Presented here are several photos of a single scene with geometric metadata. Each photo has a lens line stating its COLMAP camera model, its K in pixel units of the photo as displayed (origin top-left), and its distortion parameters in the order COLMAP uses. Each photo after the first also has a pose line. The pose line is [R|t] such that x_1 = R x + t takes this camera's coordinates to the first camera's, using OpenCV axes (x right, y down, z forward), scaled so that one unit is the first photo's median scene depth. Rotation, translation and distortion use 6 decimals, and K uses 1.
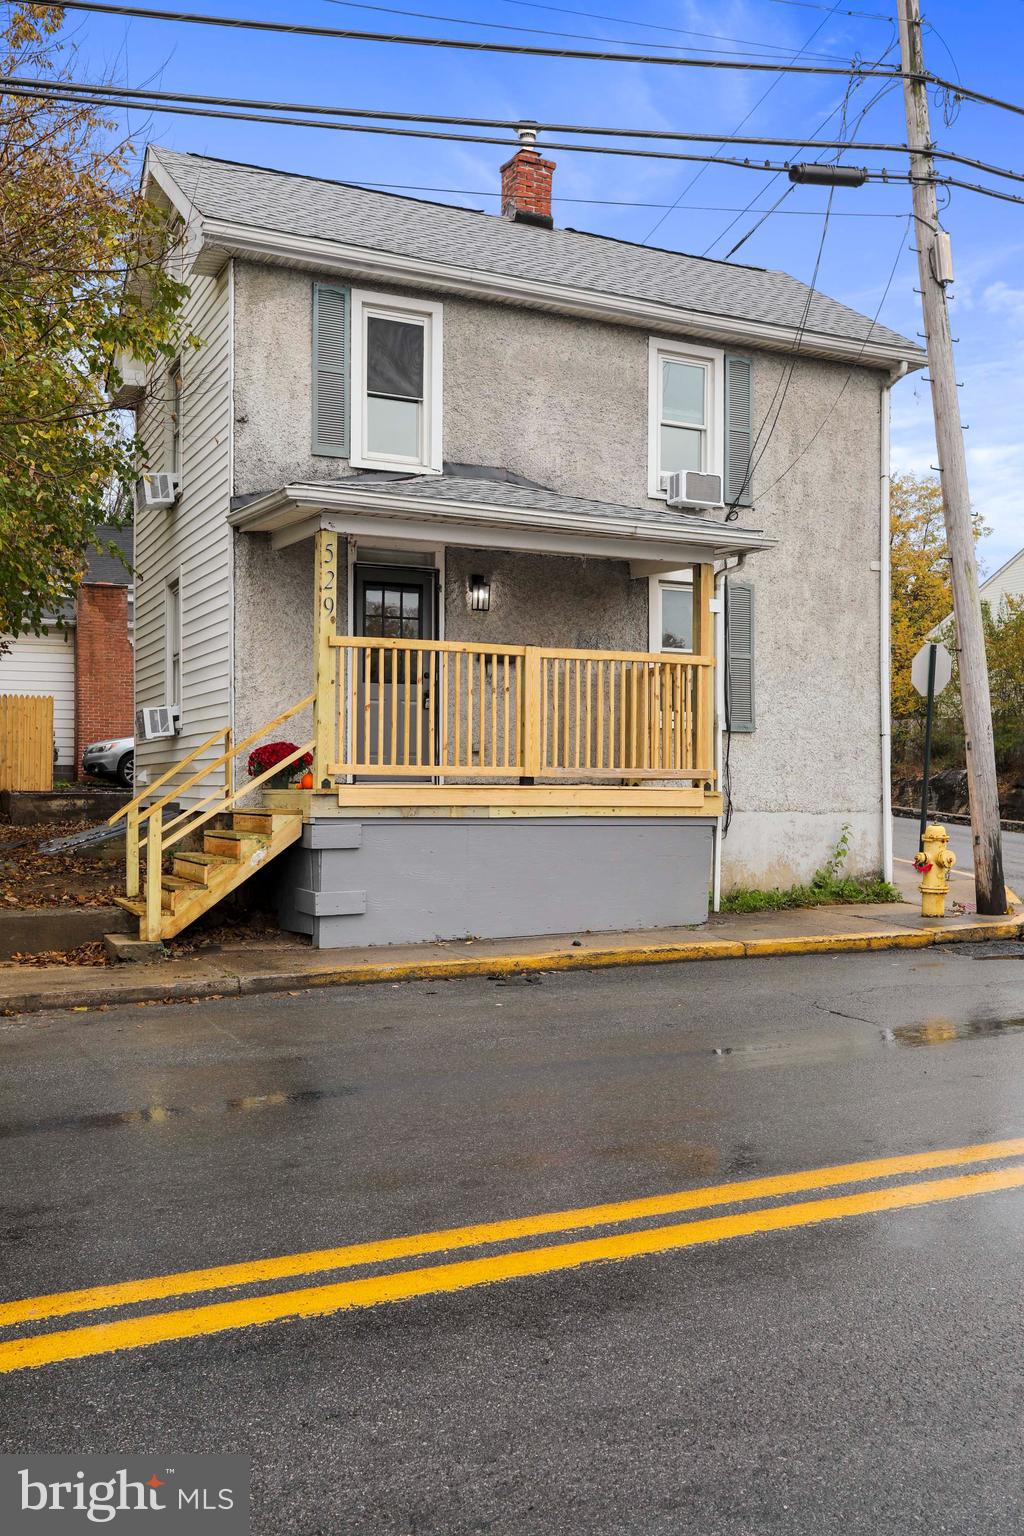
lens RADIAL K [[1377.6, 0, 548.6], [0, 1377.6, 773.1], [0, 0, 1]] dist [-0.000900, -0.002427]
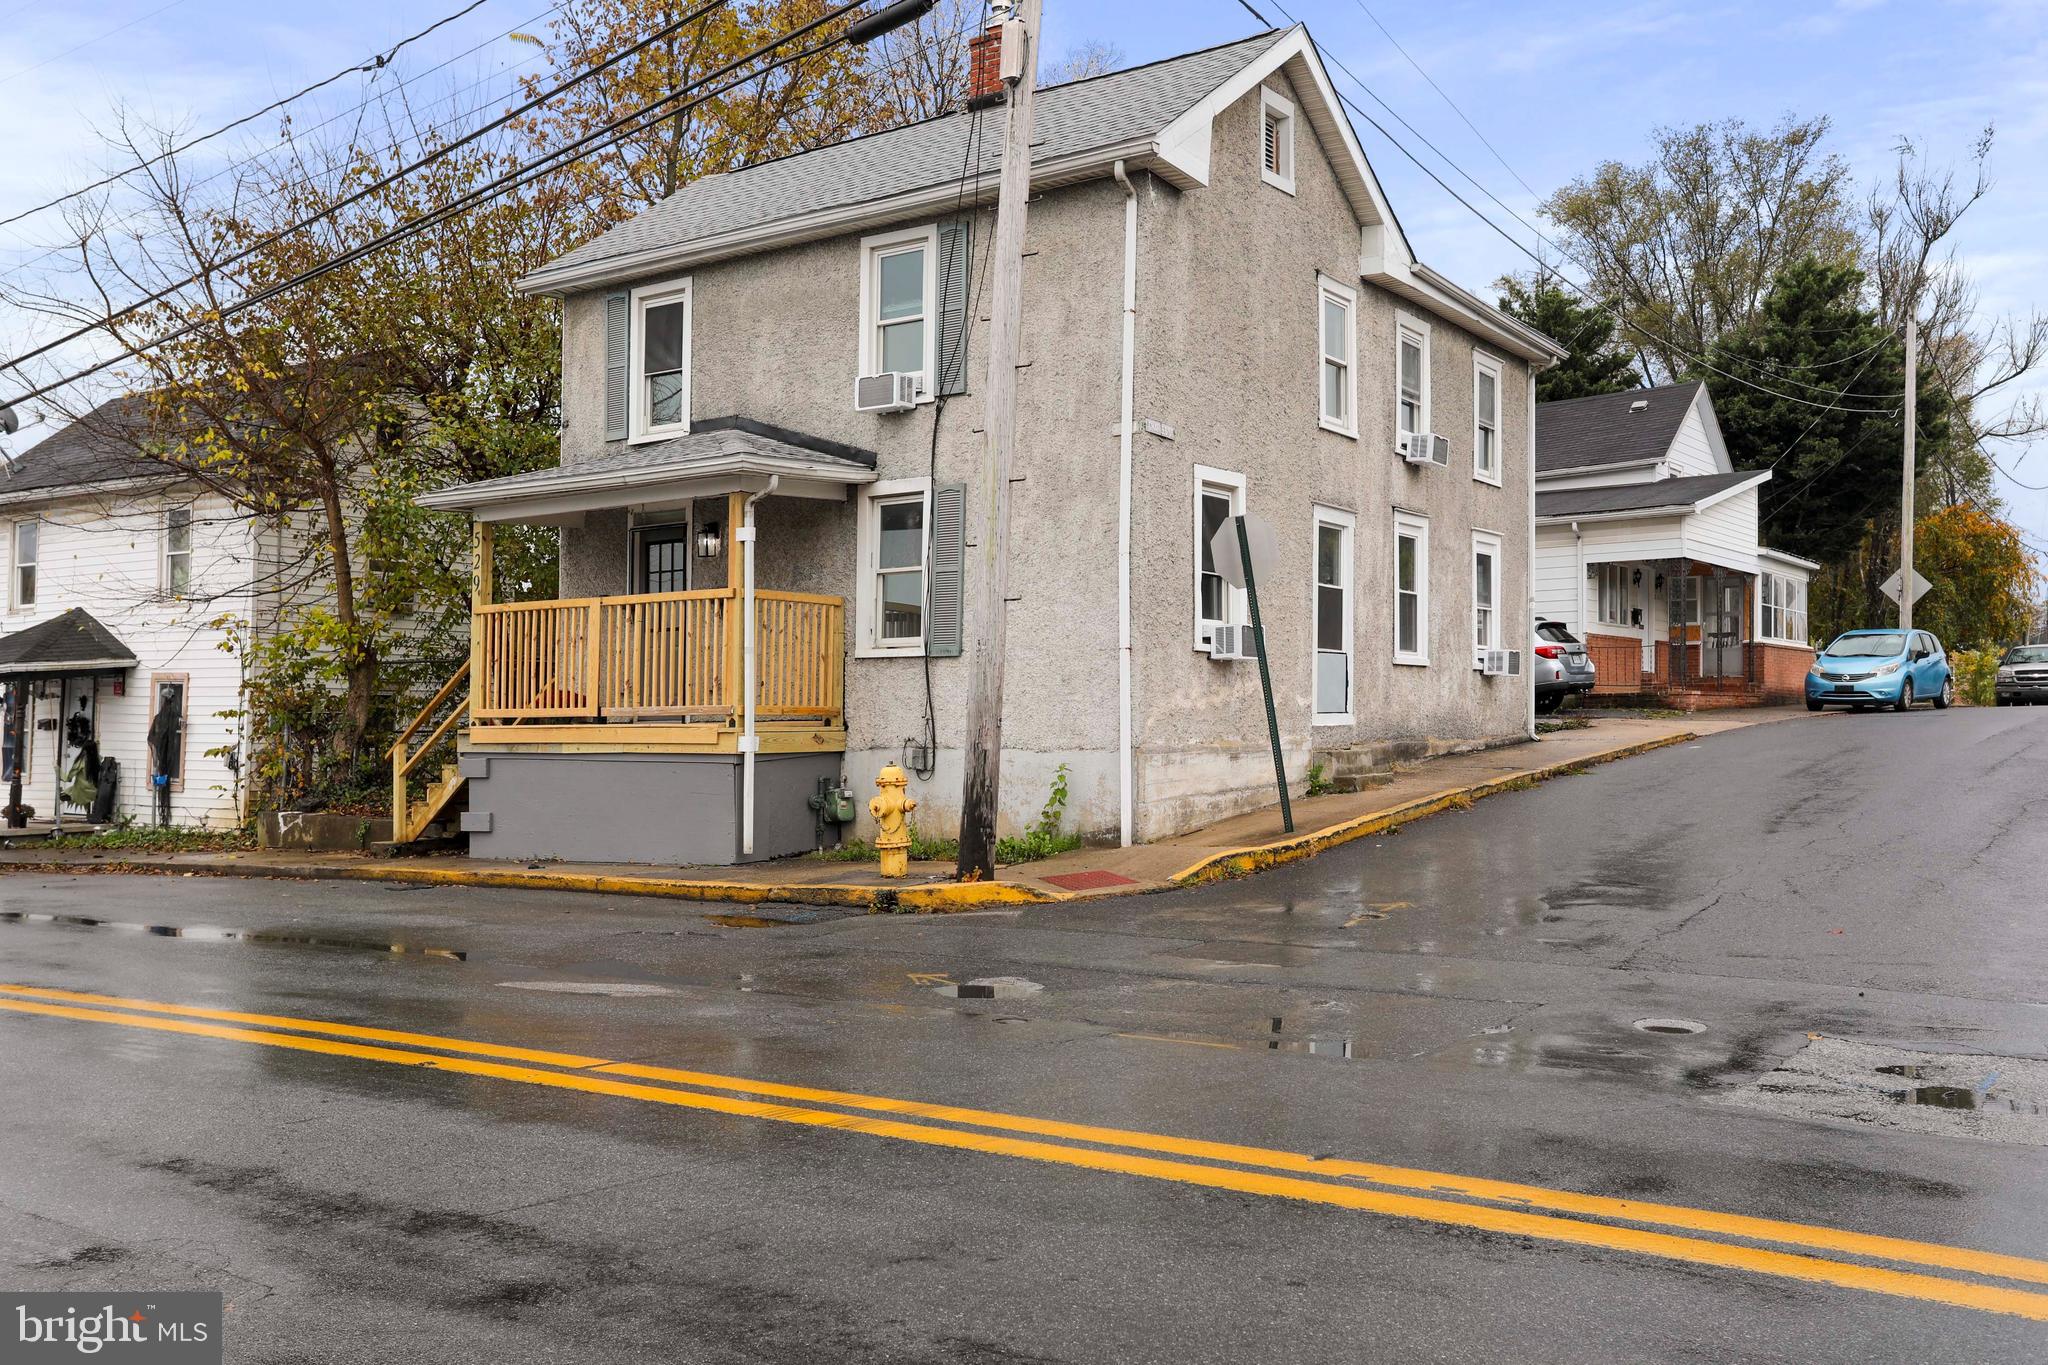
lens RADIAL K [[1799.4, 0, 1071.1], [0, 1799.4, 636.3], [0, 0, 1]] dist [-0.003919, -0.000476]
pose [[0.491400, -0.050959, -0.869442, 1.285770], [0.022616, 0.998697, -0.045753, 0.012071], [0.870640, 0.002820, 0.491912, 0.568366]]
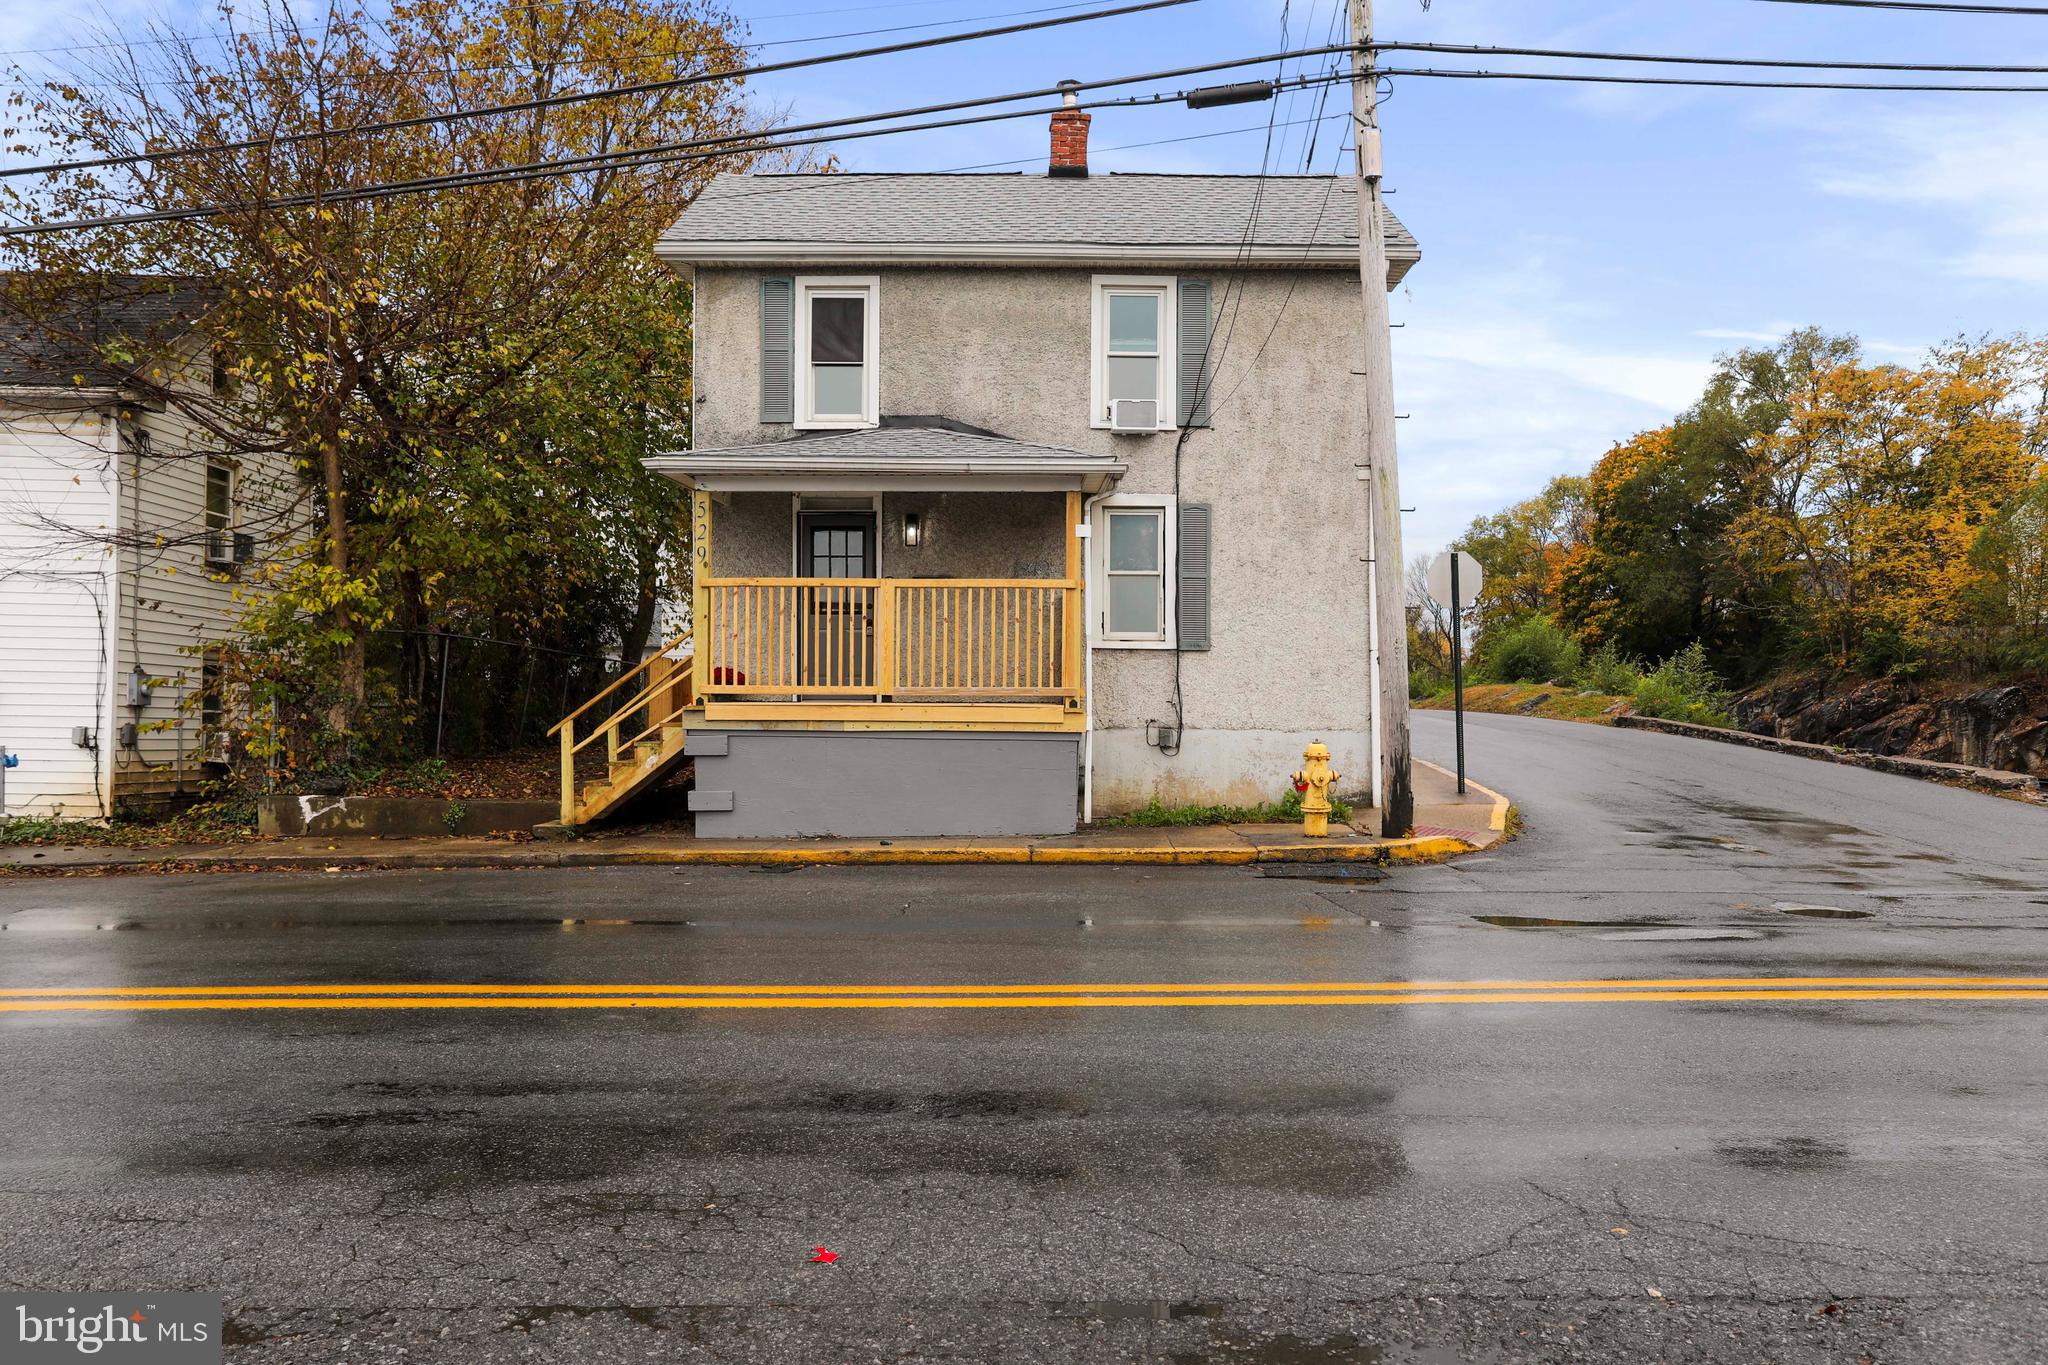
lens RADIAL K [[1381.0, 0, 1007.2], [0, 1381.0, 721.9], [0, 0, 1]] dist [-0.059440, -0.002224]
pose [[0.898318, 0.003114, -0.439335, 0.512853], [0.004831, 0.999844, 0.016964, 0.005408], [0.439320, -0.017361, 0.898163, 0.031637]]
